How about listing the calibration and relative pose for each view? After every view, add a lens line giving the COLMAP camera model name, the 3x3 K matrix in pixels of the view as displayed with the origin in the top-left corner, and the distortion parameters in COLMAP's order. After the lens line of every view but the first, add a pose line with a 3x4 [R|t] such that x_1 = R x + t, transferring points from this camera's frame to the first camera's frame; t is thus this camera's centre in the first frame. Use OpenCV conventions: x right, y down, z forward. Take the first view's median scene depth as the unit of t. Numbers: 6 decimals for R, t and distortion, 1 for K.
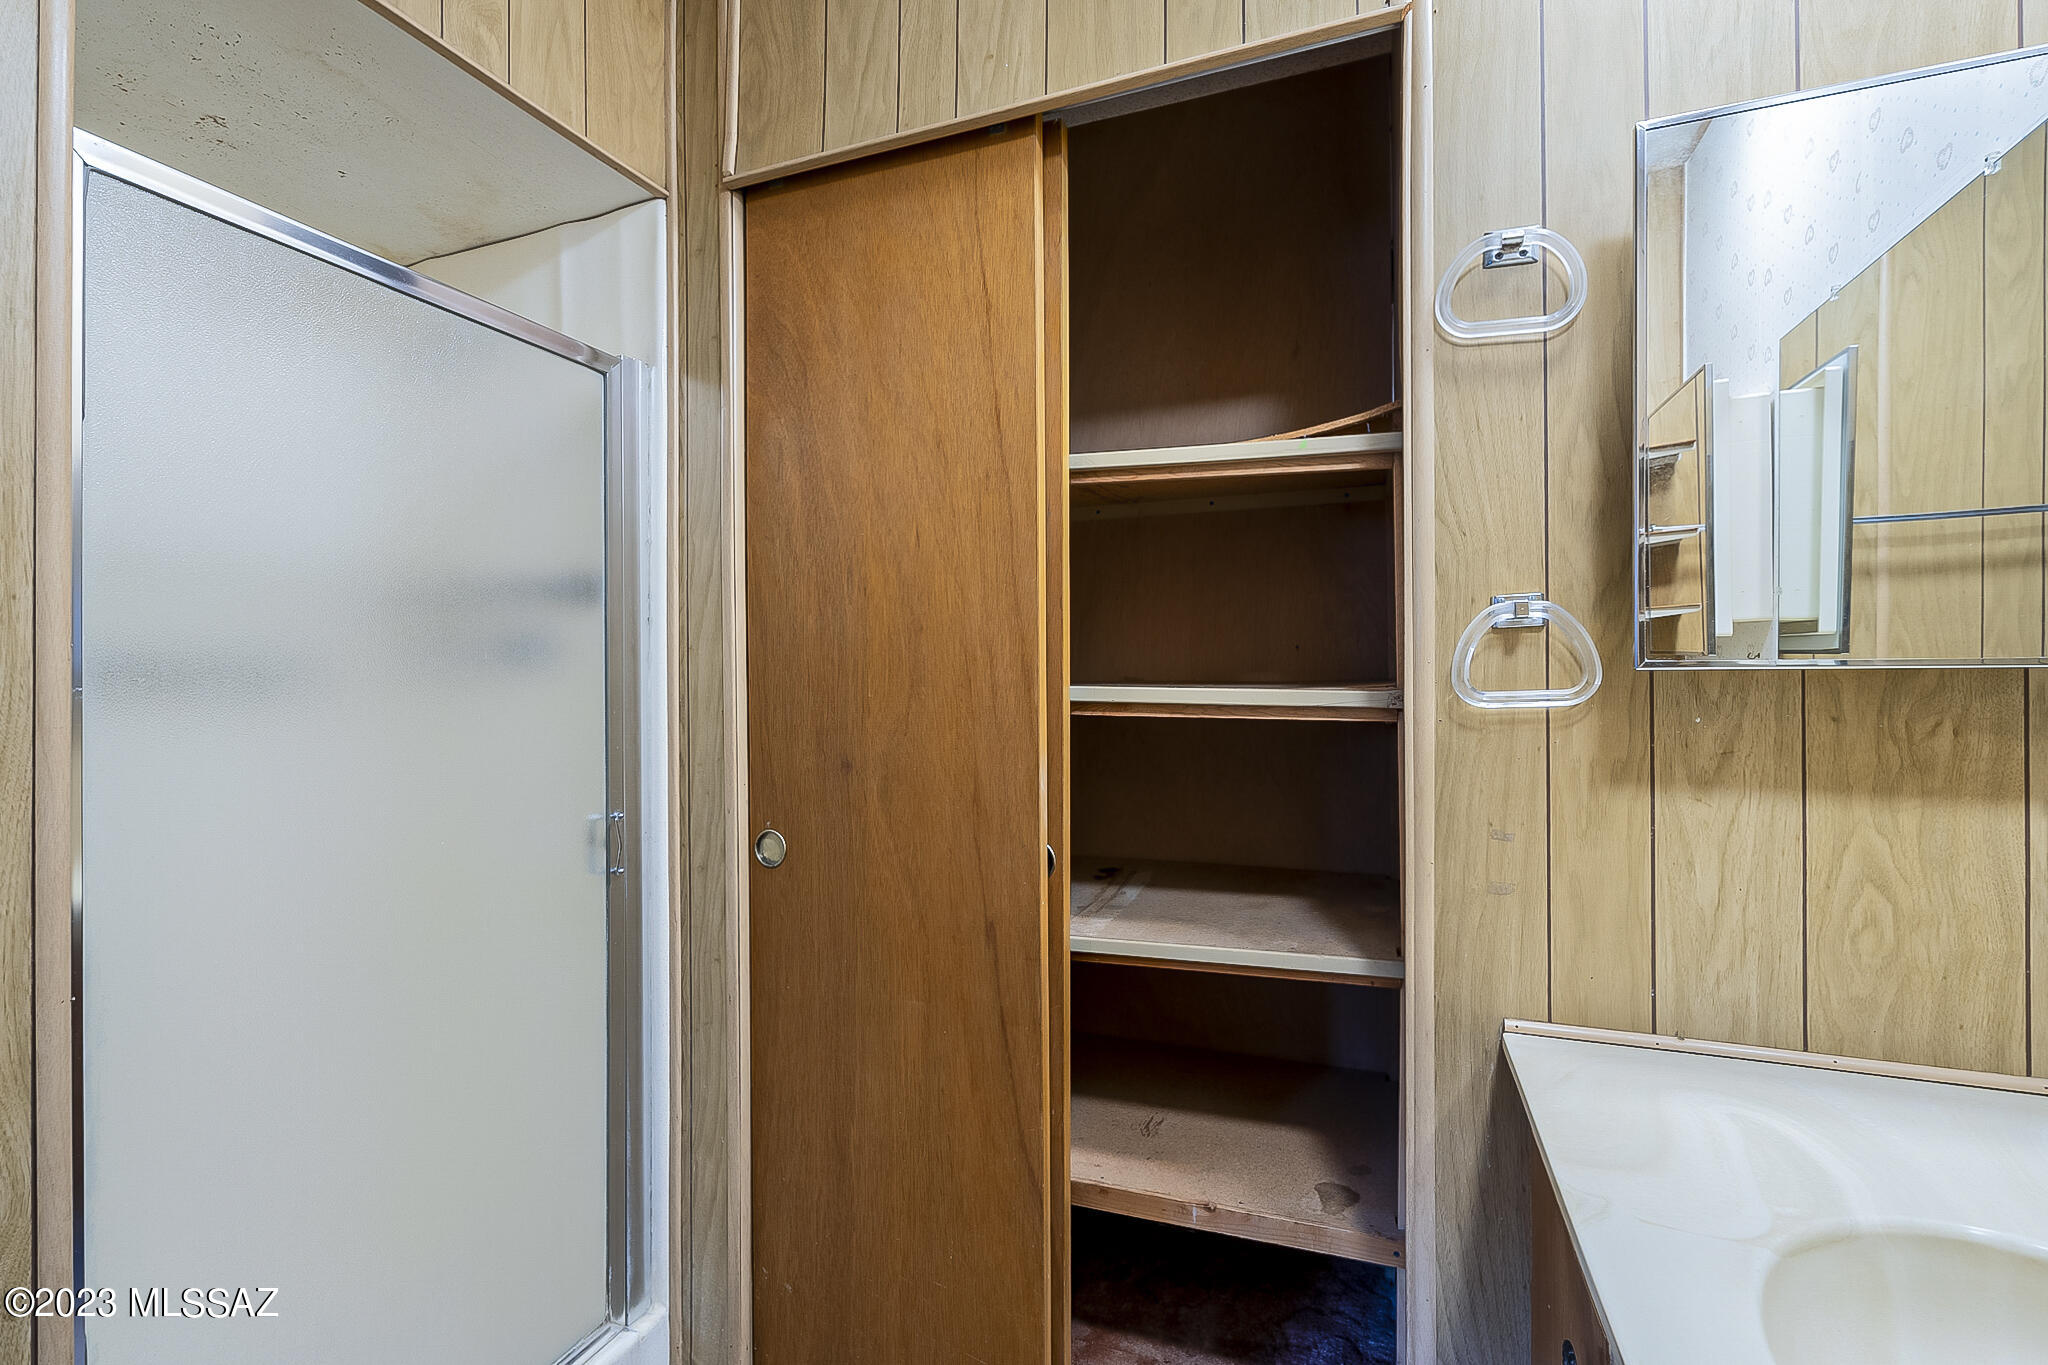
lens RADIAL K [[905.1, 0, 1031.5], [0, 905.1, 680.2], [0, 0, 1]] dist [-0.004480, 0.000891]
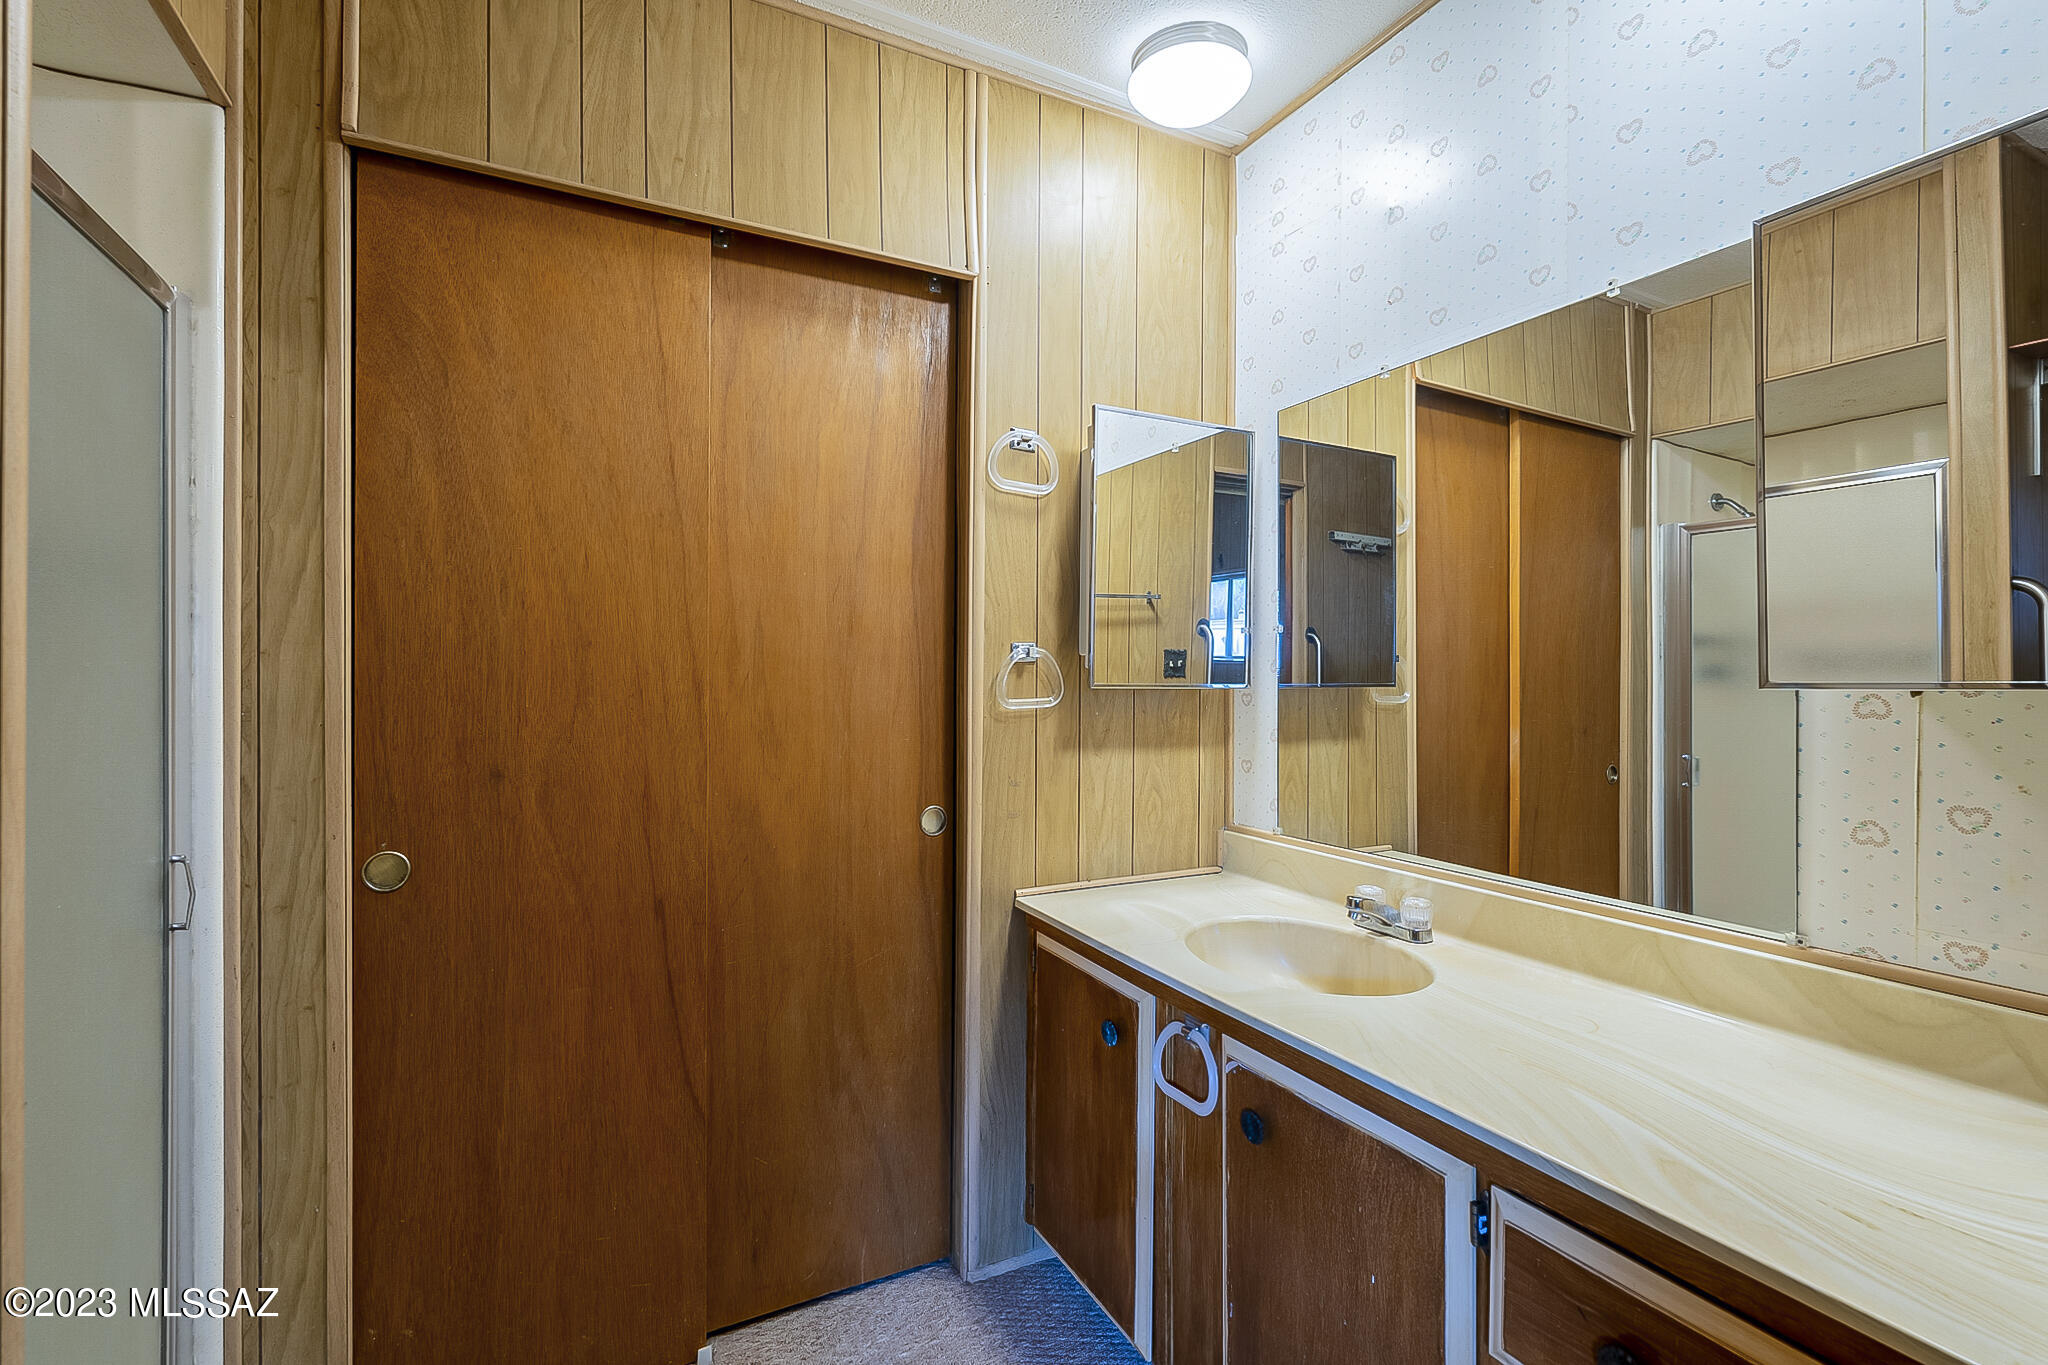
lens RADIAL K [[905.1, 0, 1018.9], [0, 905.1, 678.7], [0, 0, 1]] dist [-0.004480, 0.000891]
pose [[0.659491, 0.006810, 0.751681, -0.612866], [-0.011577, 0.999932, 0.001097, -0.022469], [-0.751623, -0.009426, 0.659526, -0.106487]]
